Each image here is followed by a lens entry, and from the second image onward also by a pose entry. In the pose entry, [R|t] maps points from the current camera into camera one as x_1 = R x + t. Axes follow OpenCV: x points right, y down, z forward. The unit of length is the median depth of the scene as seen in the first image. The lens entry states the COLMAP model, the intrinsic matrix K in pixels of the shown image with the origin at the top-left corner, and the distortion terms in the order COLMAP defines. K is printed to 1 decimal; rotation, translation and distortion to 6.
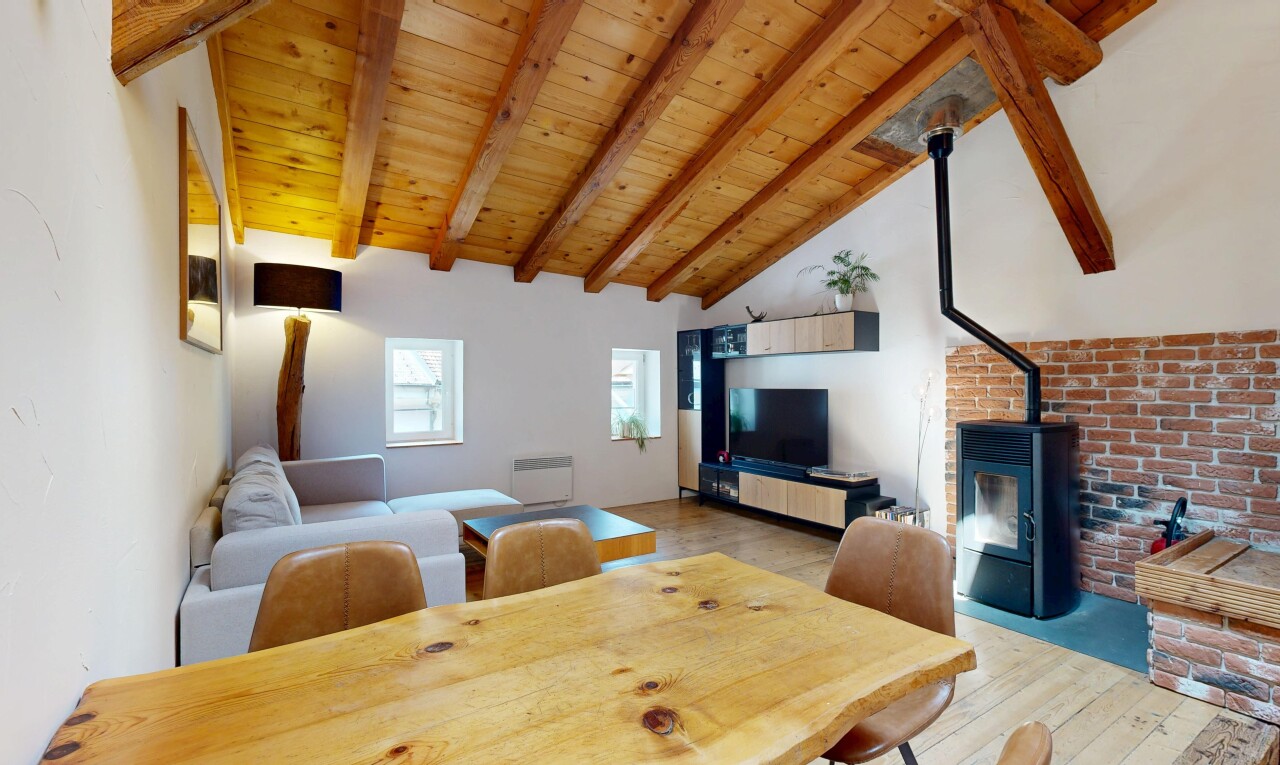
lens RADIAL K [[557.6, 0, 641.9], [0, 557.6, 379.9], [0, 0, 1]] dist [0.002222, -0.000176]
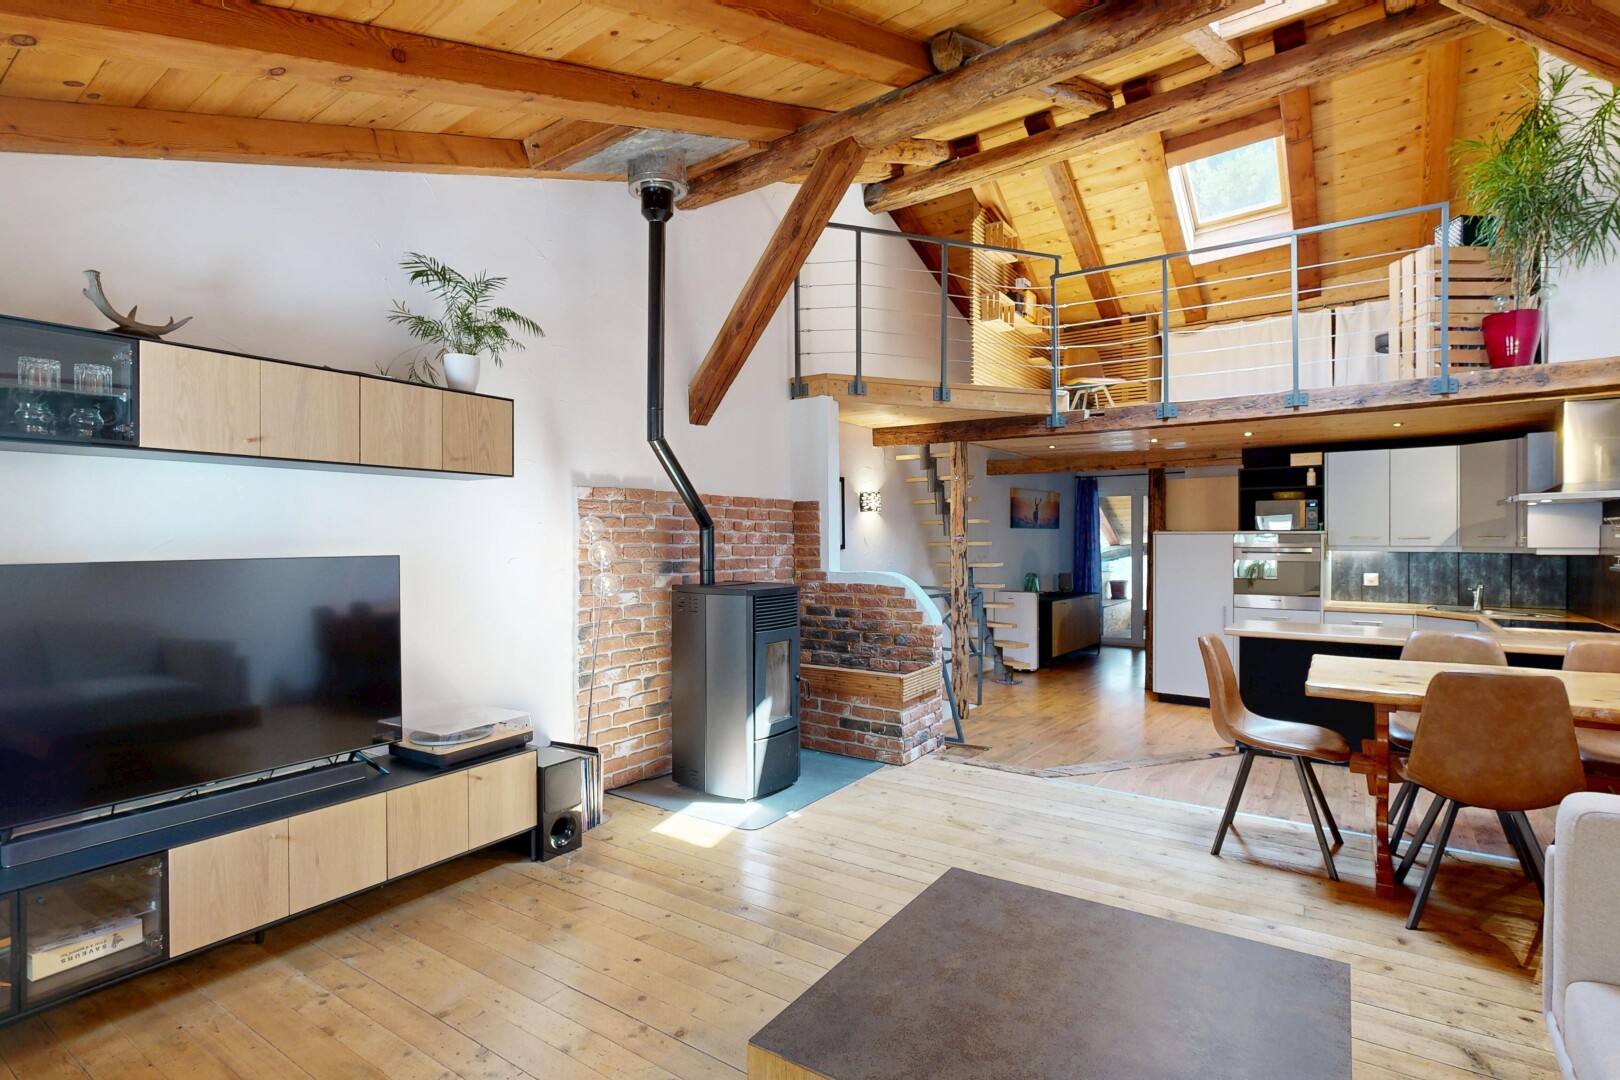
lens RADIAL K [[785.3, 0, 814.4], [0, 785.3, 551.8], [0, 0, 1]] dist [0.001728, -0.000363]
pose [[-0.379313, -0.029546, 0.924797, -0.424589], [-0.017622, 0.999539, 0.024706, -0.008543], [-0.925101, -0.006925, -0.379658, 1.099210]]
